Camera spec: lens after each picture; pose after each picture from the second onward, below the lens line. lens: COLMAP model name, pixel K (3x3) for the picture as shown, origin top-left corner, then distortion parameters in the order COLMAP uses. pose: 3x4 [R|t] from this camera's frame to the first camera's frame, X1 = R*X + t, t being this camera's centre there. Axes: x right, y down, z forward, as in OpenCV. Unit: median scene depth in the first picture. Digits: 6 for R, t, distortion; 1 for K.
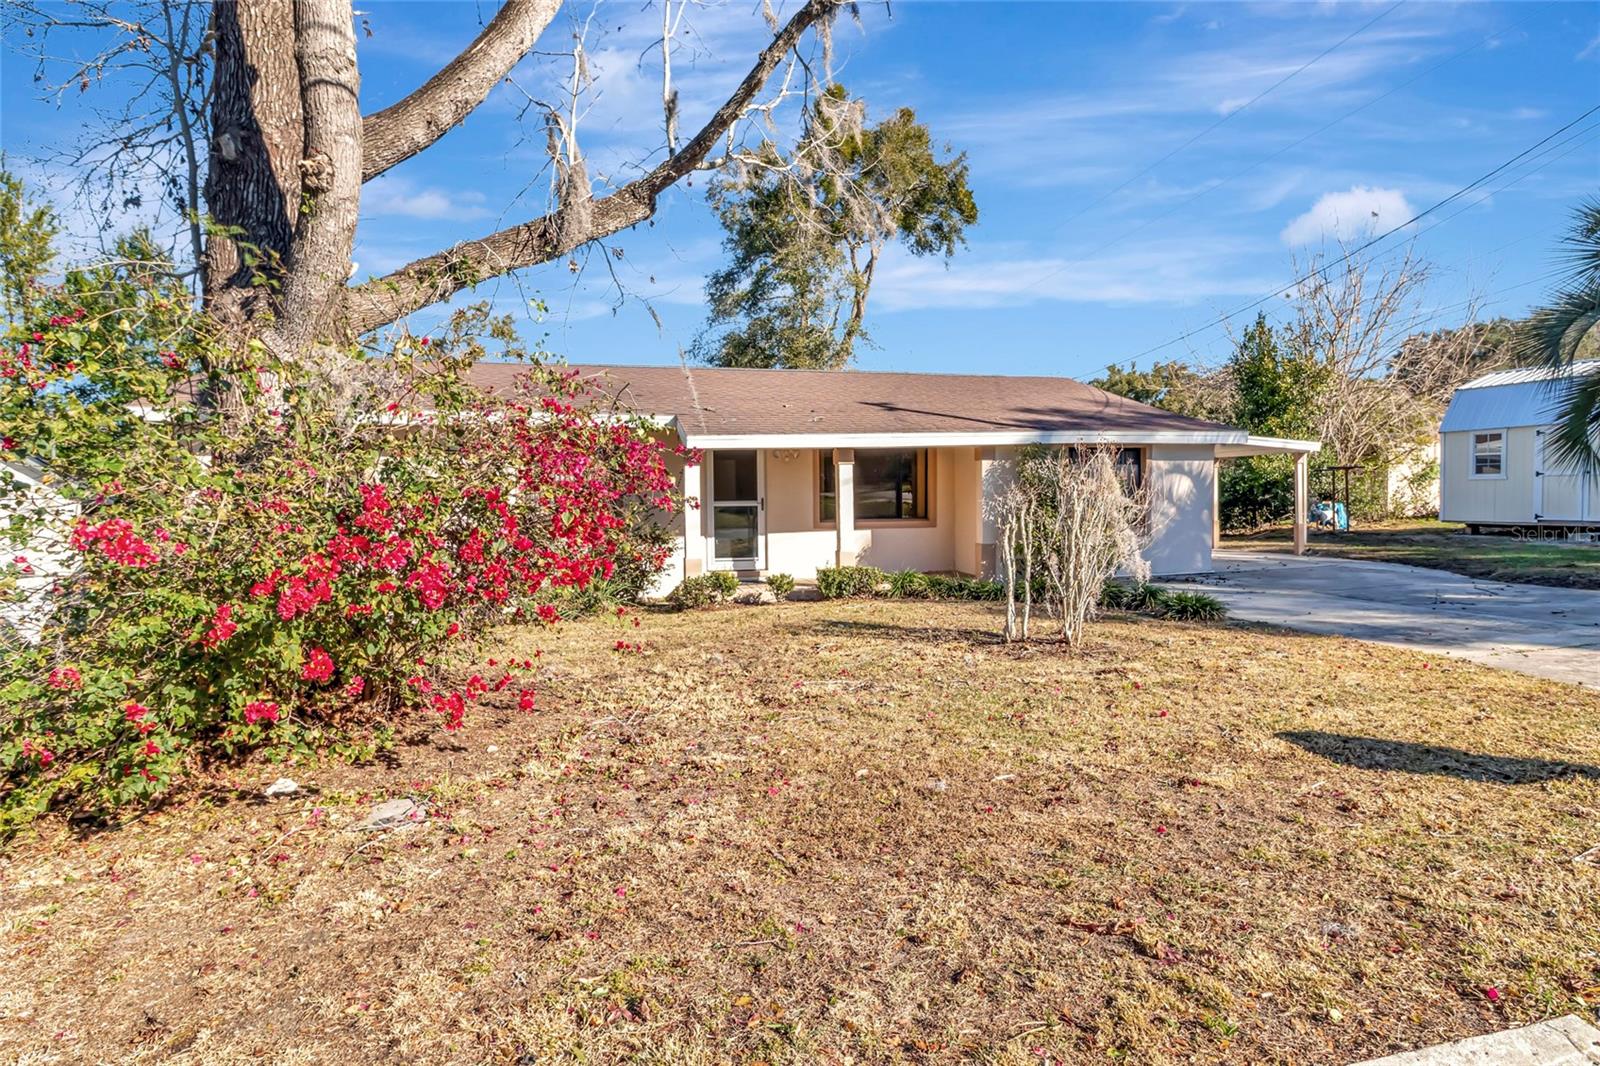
lens RADIAL K [[944.8, 0, 800.0], [0, 944.8, 533.0], [0, 0, 1]] dist [-0.001571, -0.000473]
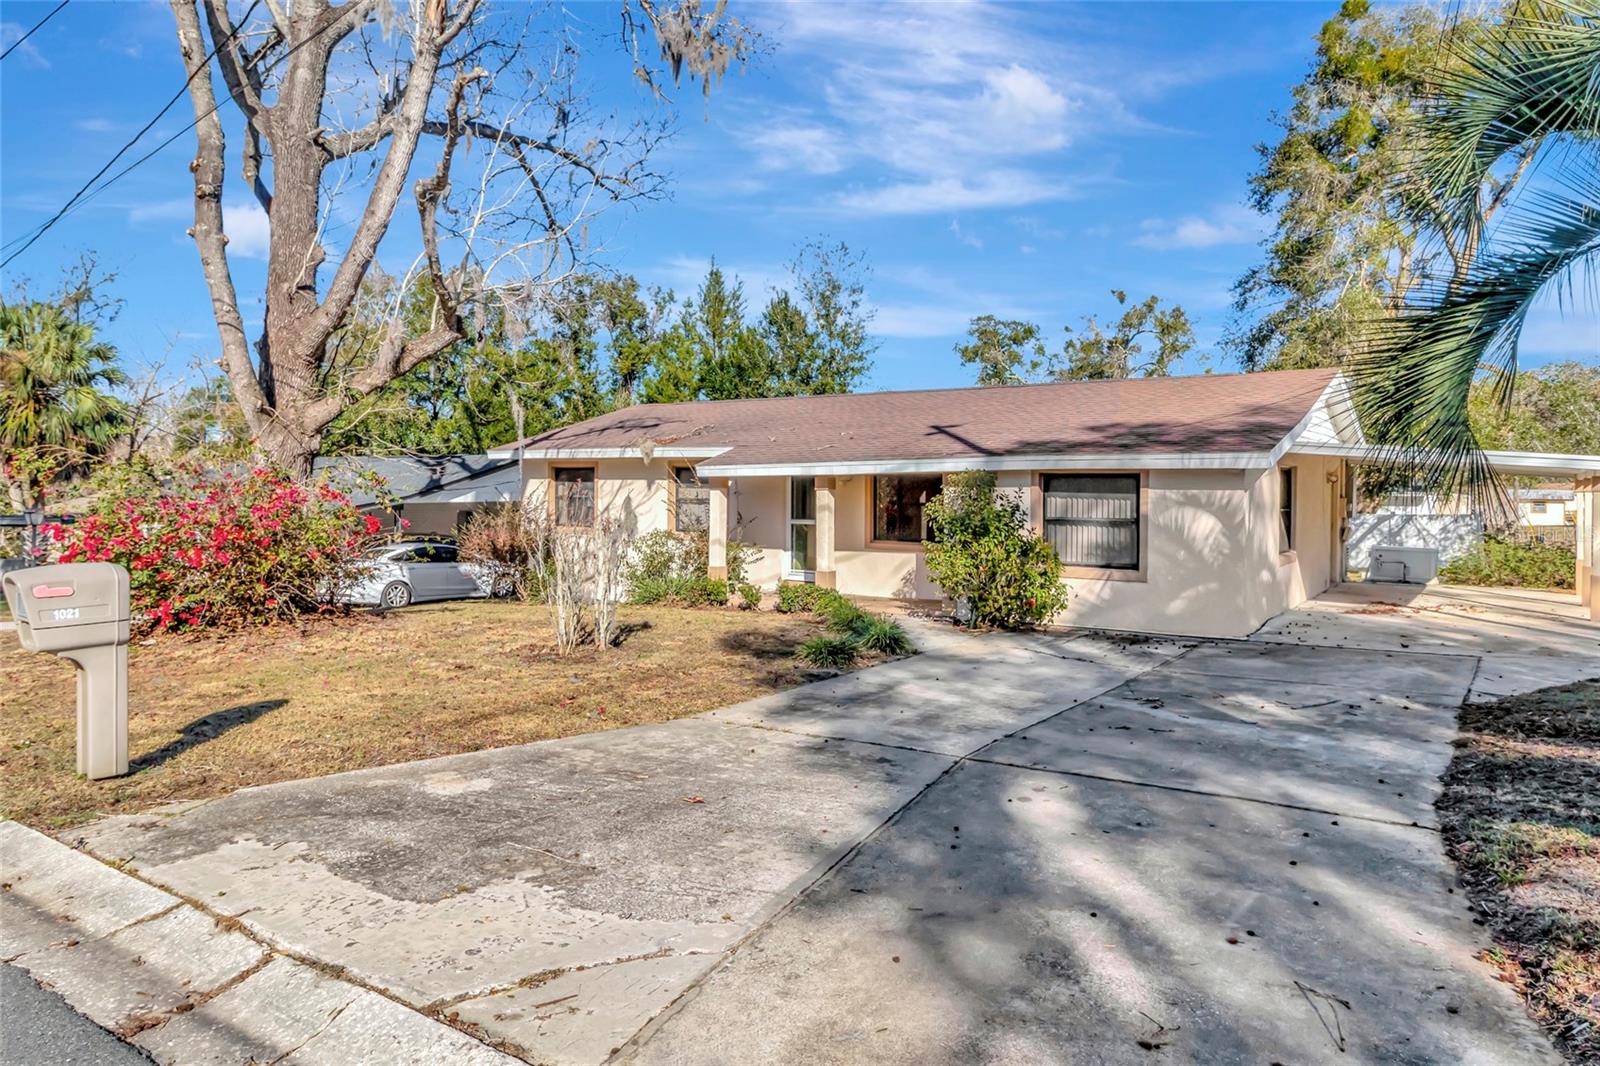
lens RADIAL K [[1001.1, 0, 804.0], [0, 1001.1, 497.3], [0, 0, 1]] dist [0.001289, 0.000164]
pose [[0.643660, 0.022026, -0.764995, 0.830205], [-0.043706, 0.999012, -0.008010, -0.049719], [0.764063, 0.038590, 0.643987, 0.225270]]
